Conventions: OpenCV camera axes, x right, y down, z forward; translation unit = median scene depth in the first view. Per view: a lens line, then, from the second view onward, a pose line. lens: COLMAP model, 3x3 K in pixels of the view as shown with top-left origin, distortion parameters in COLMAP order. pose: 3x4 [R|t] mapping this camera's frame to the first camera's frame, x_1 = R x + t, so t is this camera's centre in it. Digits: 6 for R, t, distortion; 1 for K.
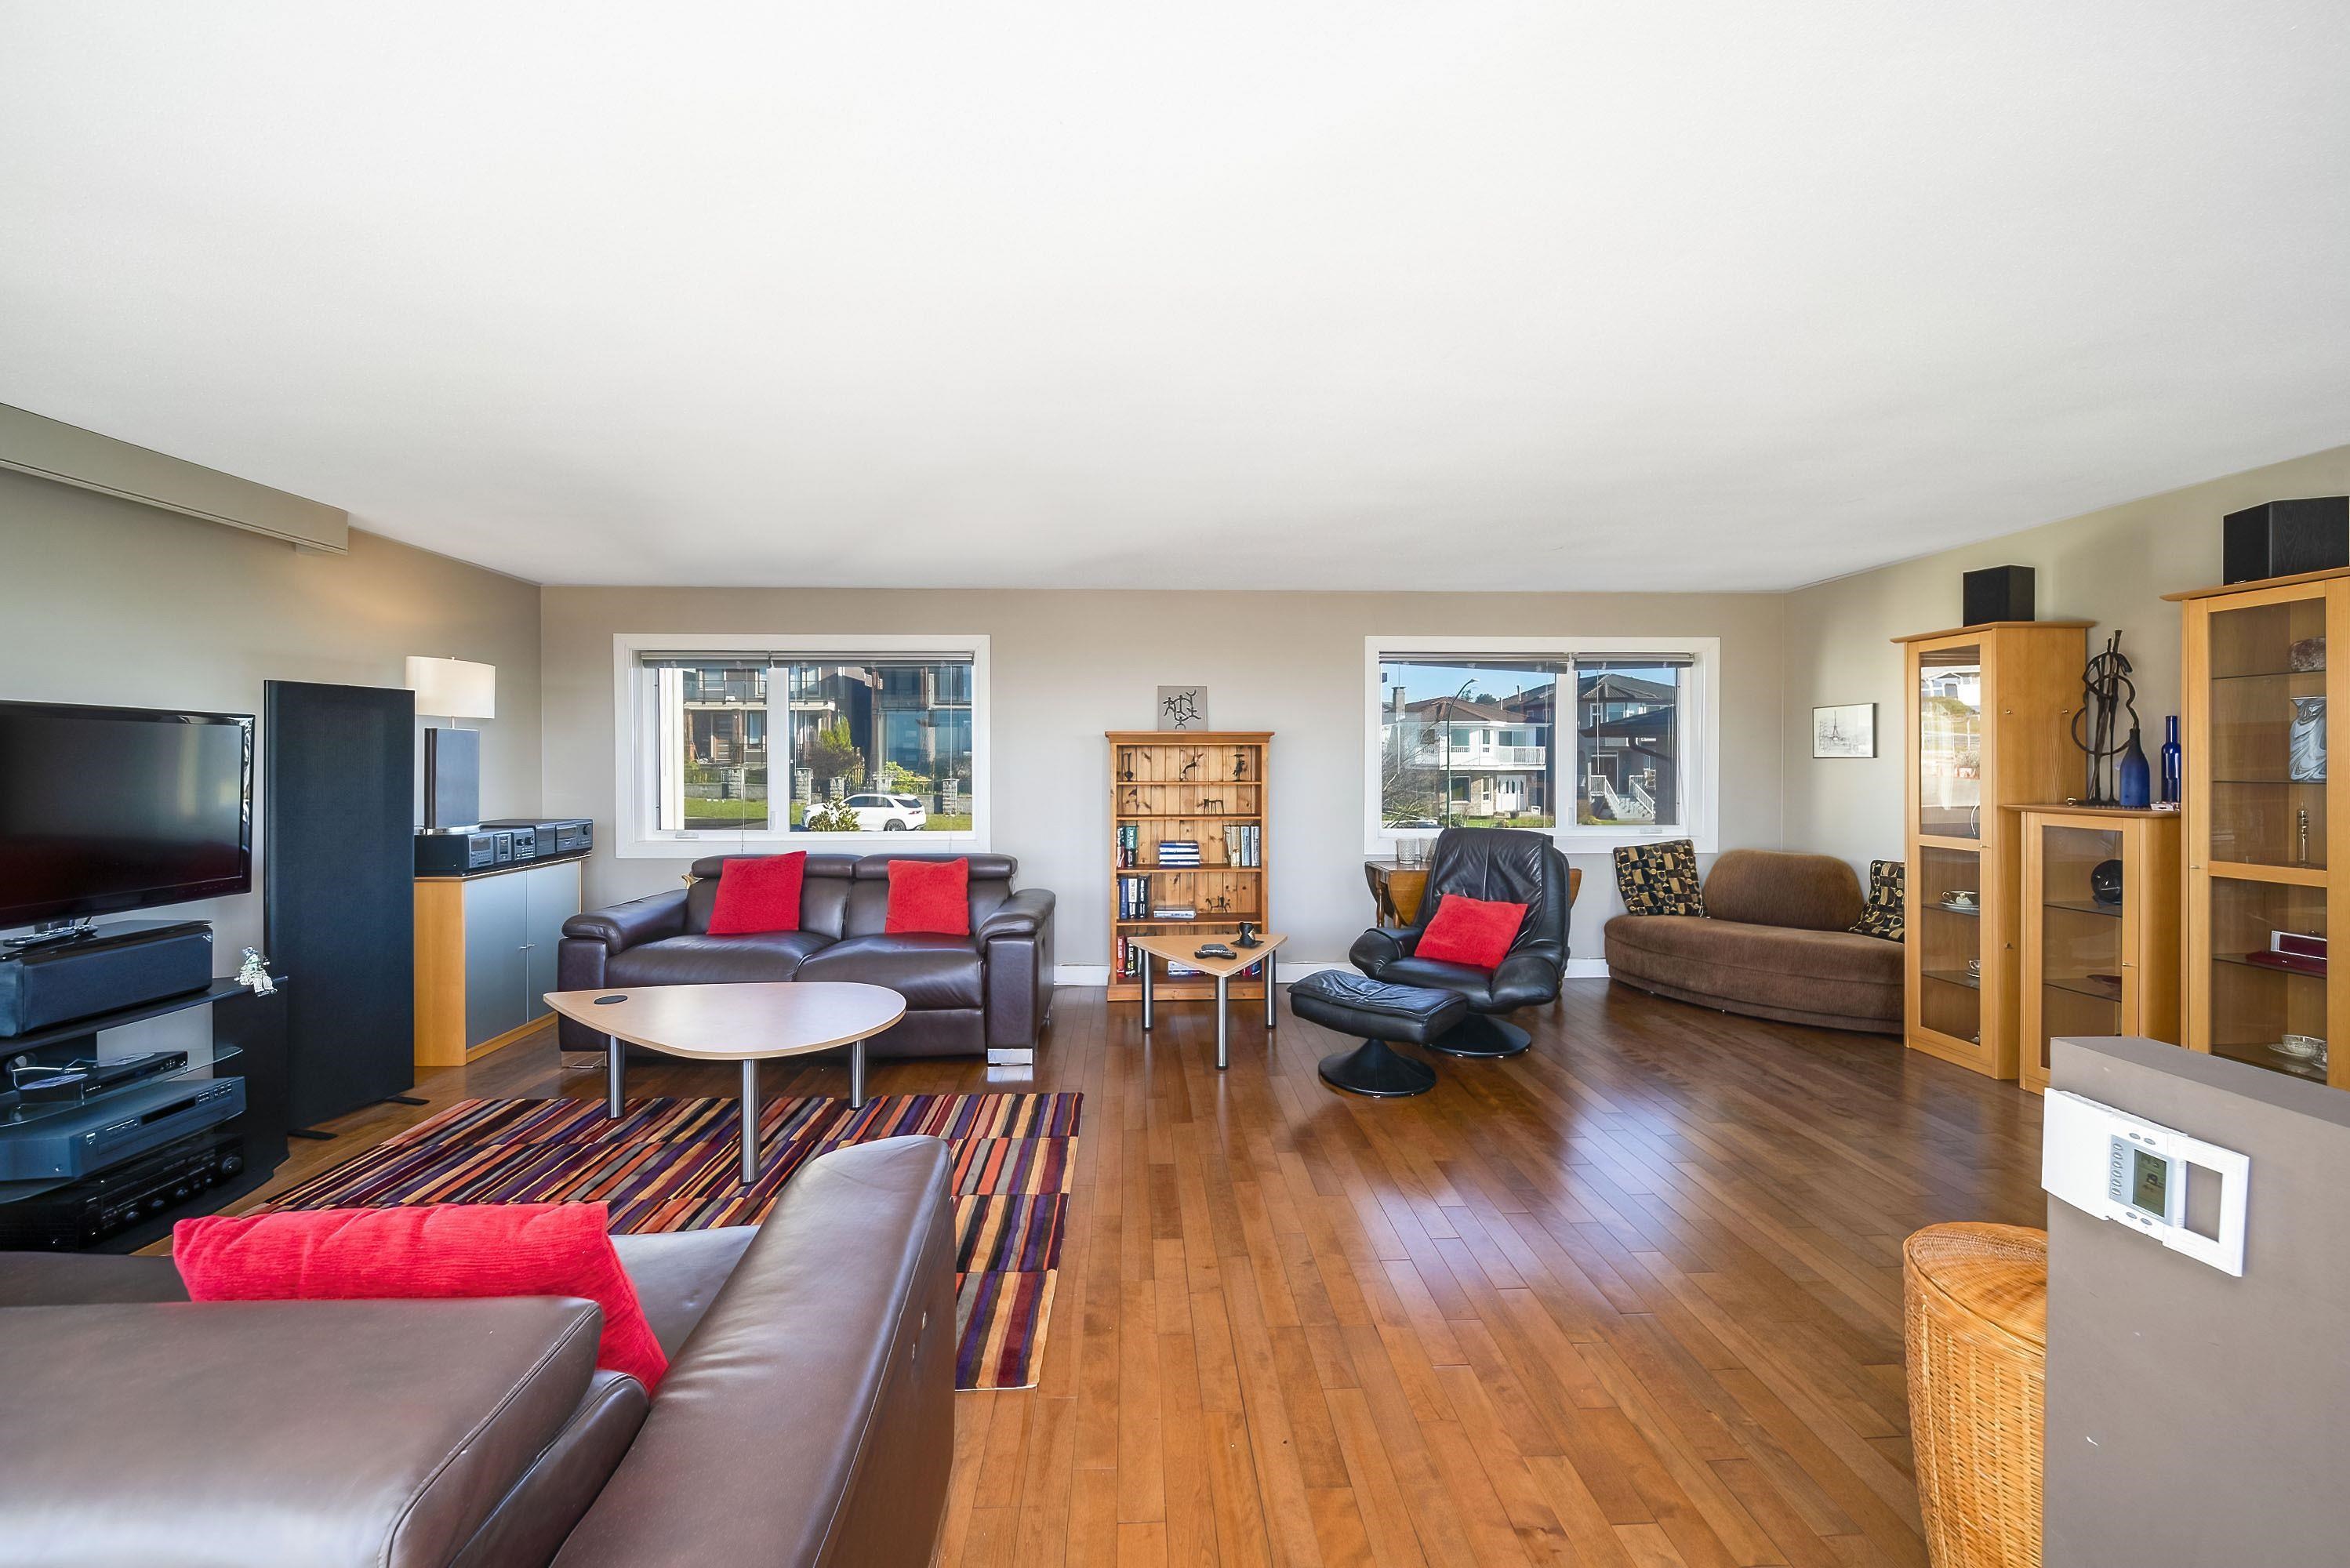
lens RADIAL K [[823.6, 0, 1175.0], [0, 823.6, 784.0], [0, 0, 1]] dist [0.000061, 0.000001]
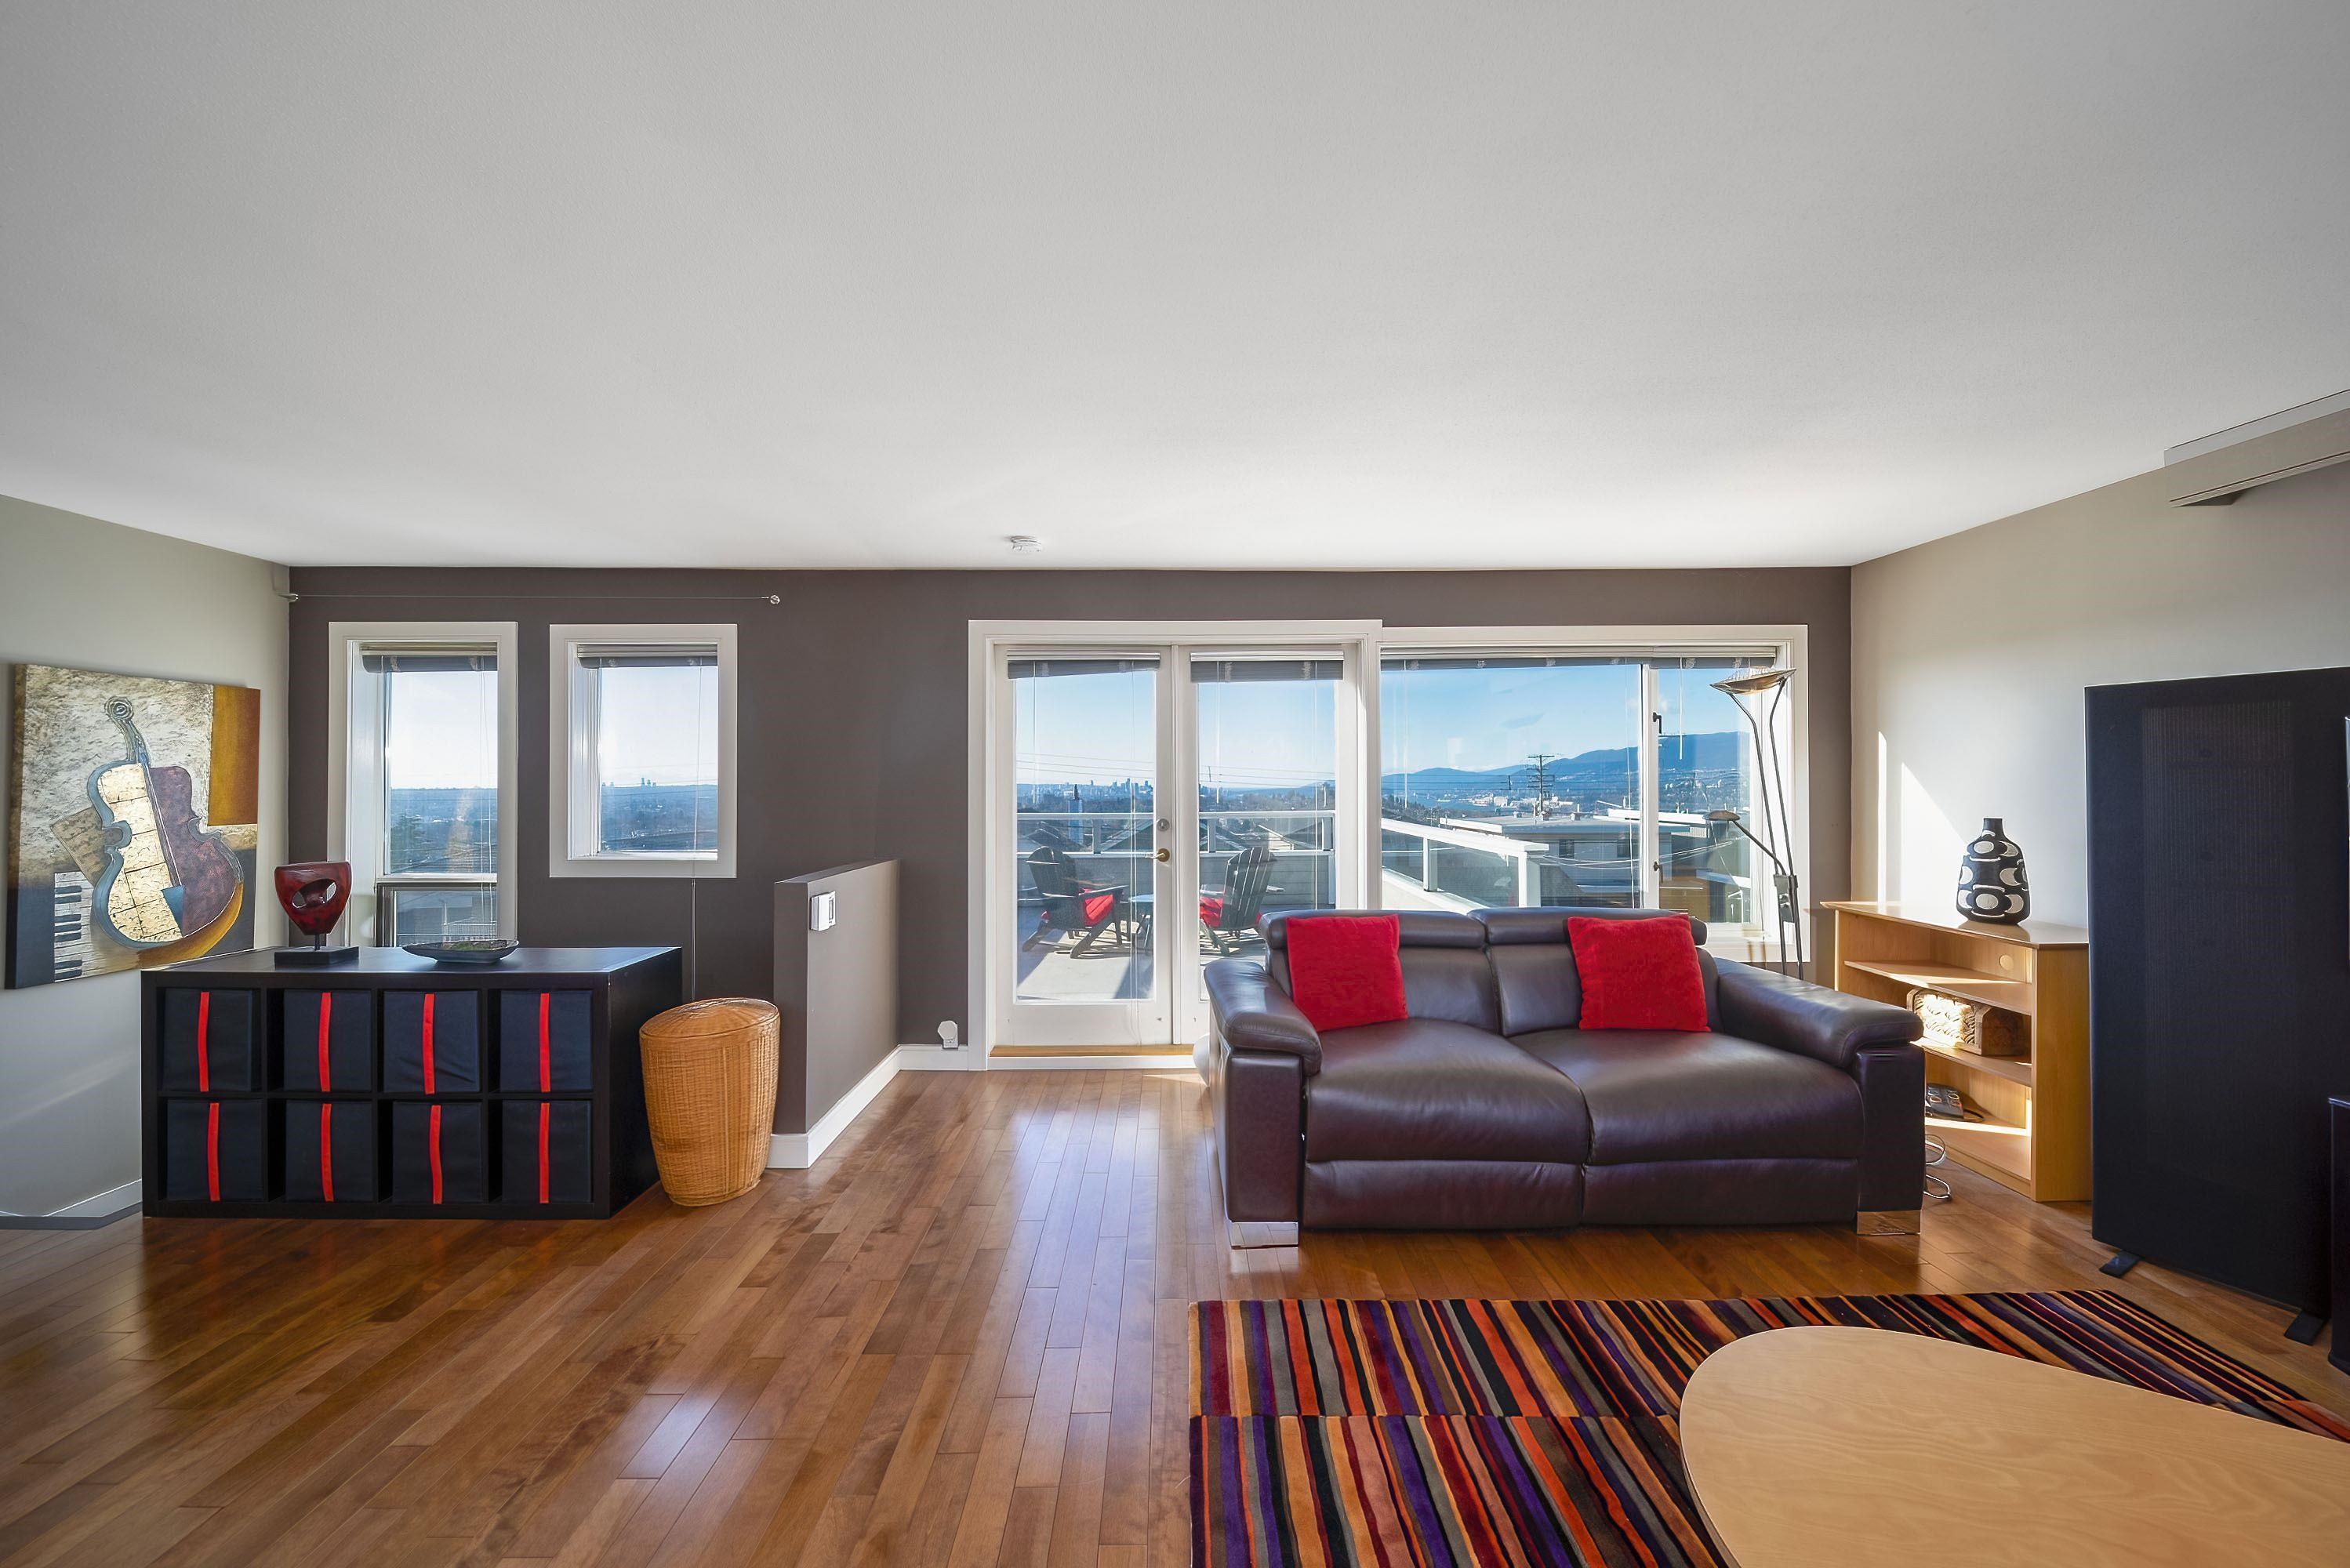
lens RADIAL K [[823.6, 0, 1175.0], [0, 823.6, 784.0], [0, 0, 1]] dist [0.000061, 0.000001]
pose [[-0.999882, -0.001225, 0.015332, -0.125138], [-0.001223, 0.999999, 0.000157, -0.004671], [-0.015333, 0.000138, -0.999882, 1.605003]]
